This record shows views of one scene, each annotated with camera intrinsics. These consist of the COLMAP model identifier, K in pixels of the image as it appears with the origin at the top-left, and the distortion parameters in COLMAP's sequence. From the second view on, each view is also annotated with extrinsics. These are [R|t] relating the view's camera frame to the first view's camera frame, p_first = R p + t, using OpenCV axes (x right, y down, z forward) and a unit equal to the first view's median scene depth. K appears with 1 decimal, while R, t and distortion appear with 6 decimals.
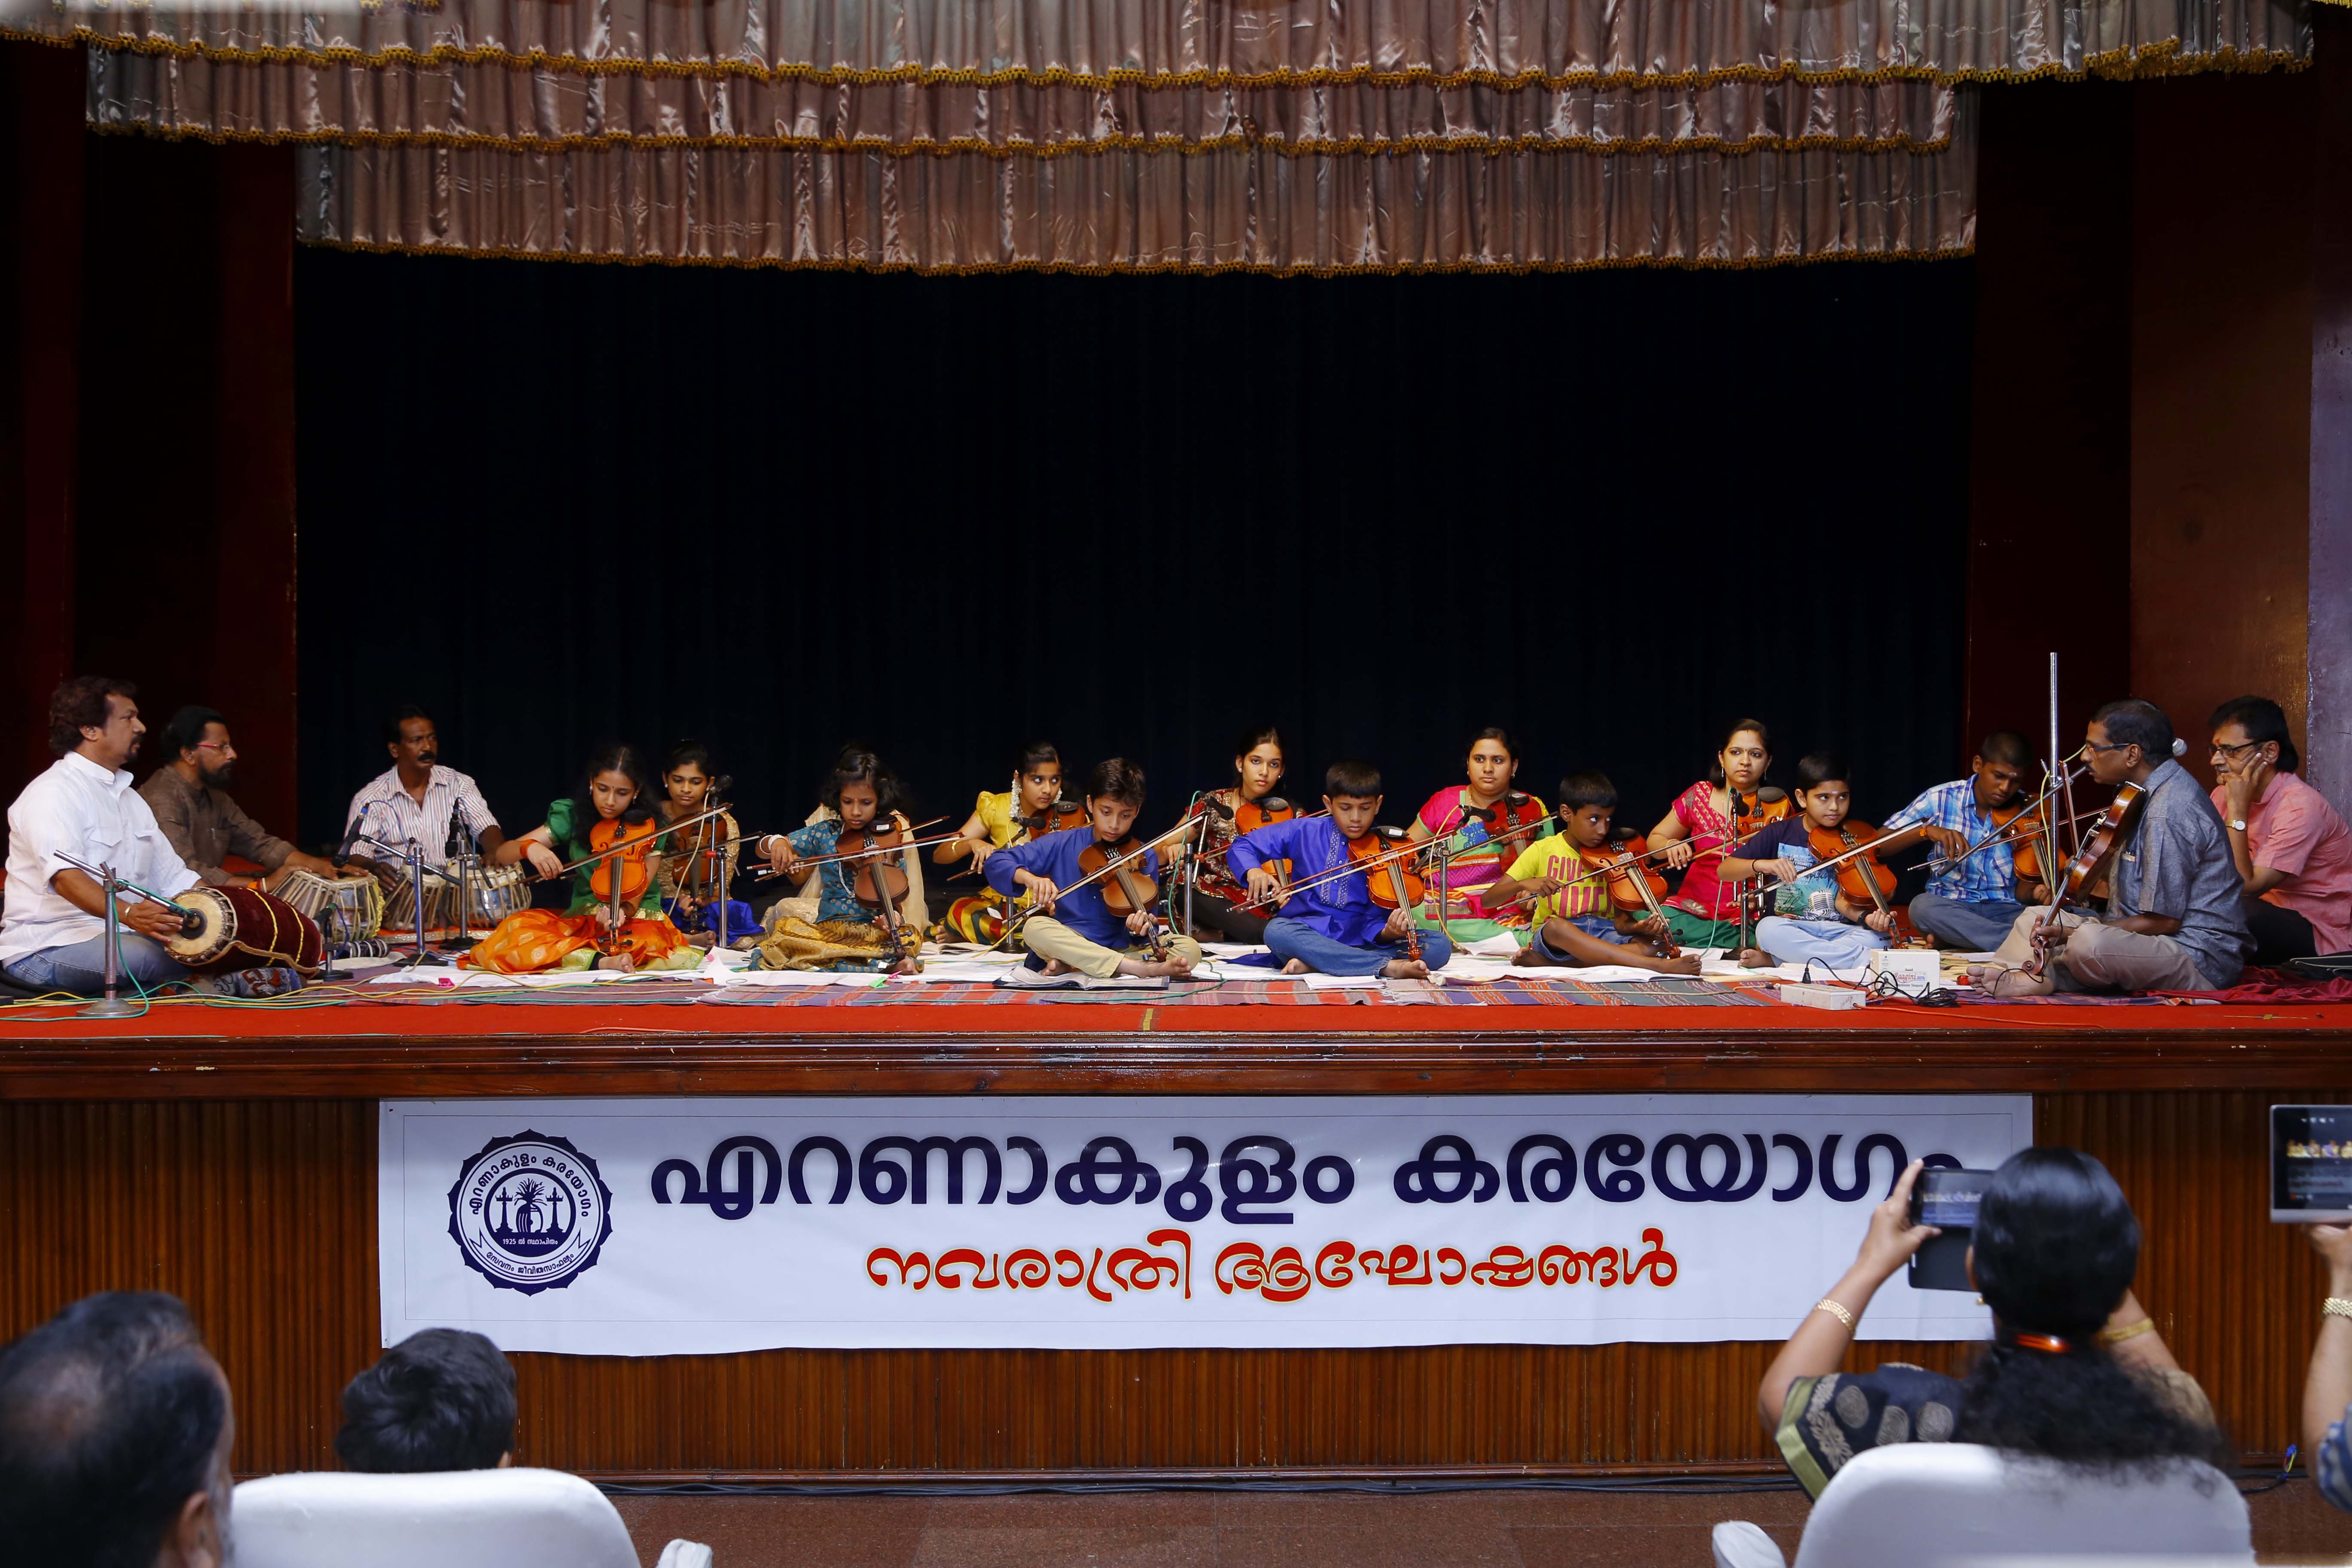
lens RADIAL K [[2385.1, 0, 1175.7], [0, 2385.1, 788.6], [0, 0, 1]] dist [0.002165, 0.000000]
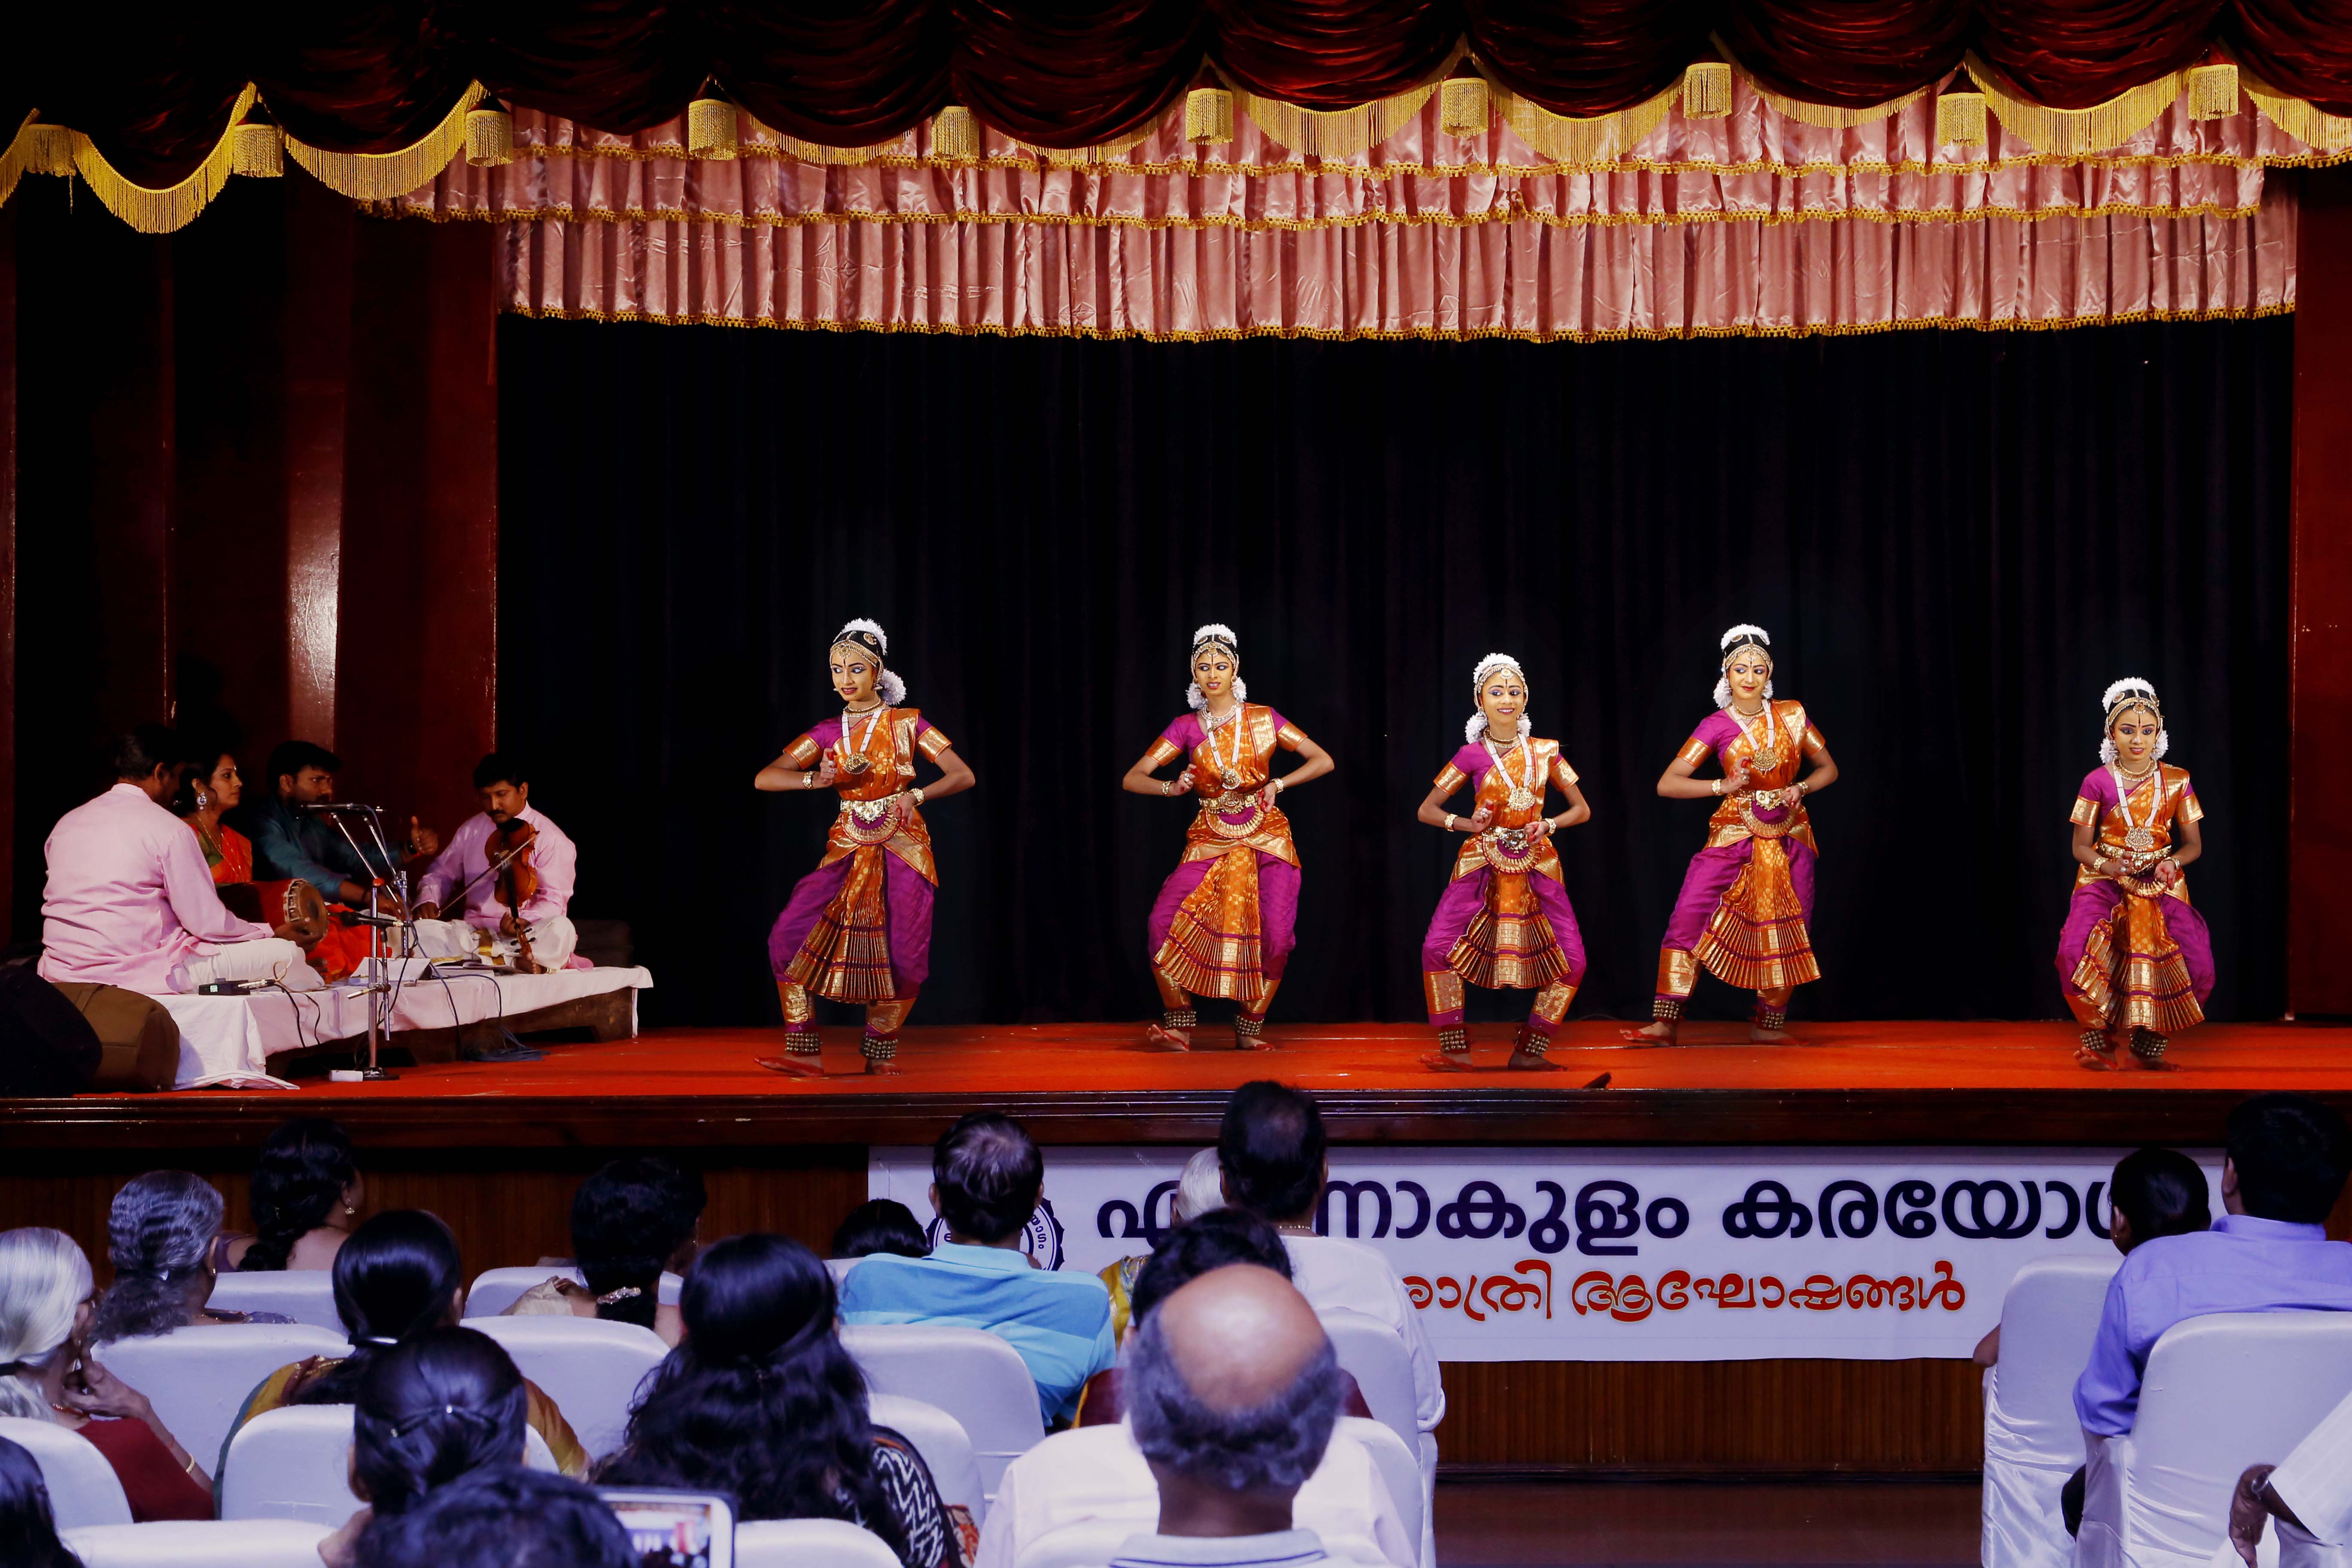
lens RADIAL K [[3394.1, 0, 1175.3], [0, 3394.1, 780.3], [0, 0, 1]] dist [0.060398, 0.000000]
pose [[0.999558, -0.002765, -0.029606, -0.130105], [0.001777, 0.999442, -0.033351, 0.001890], [0.029682, 0.033283, 0.999005, -0.707621]]
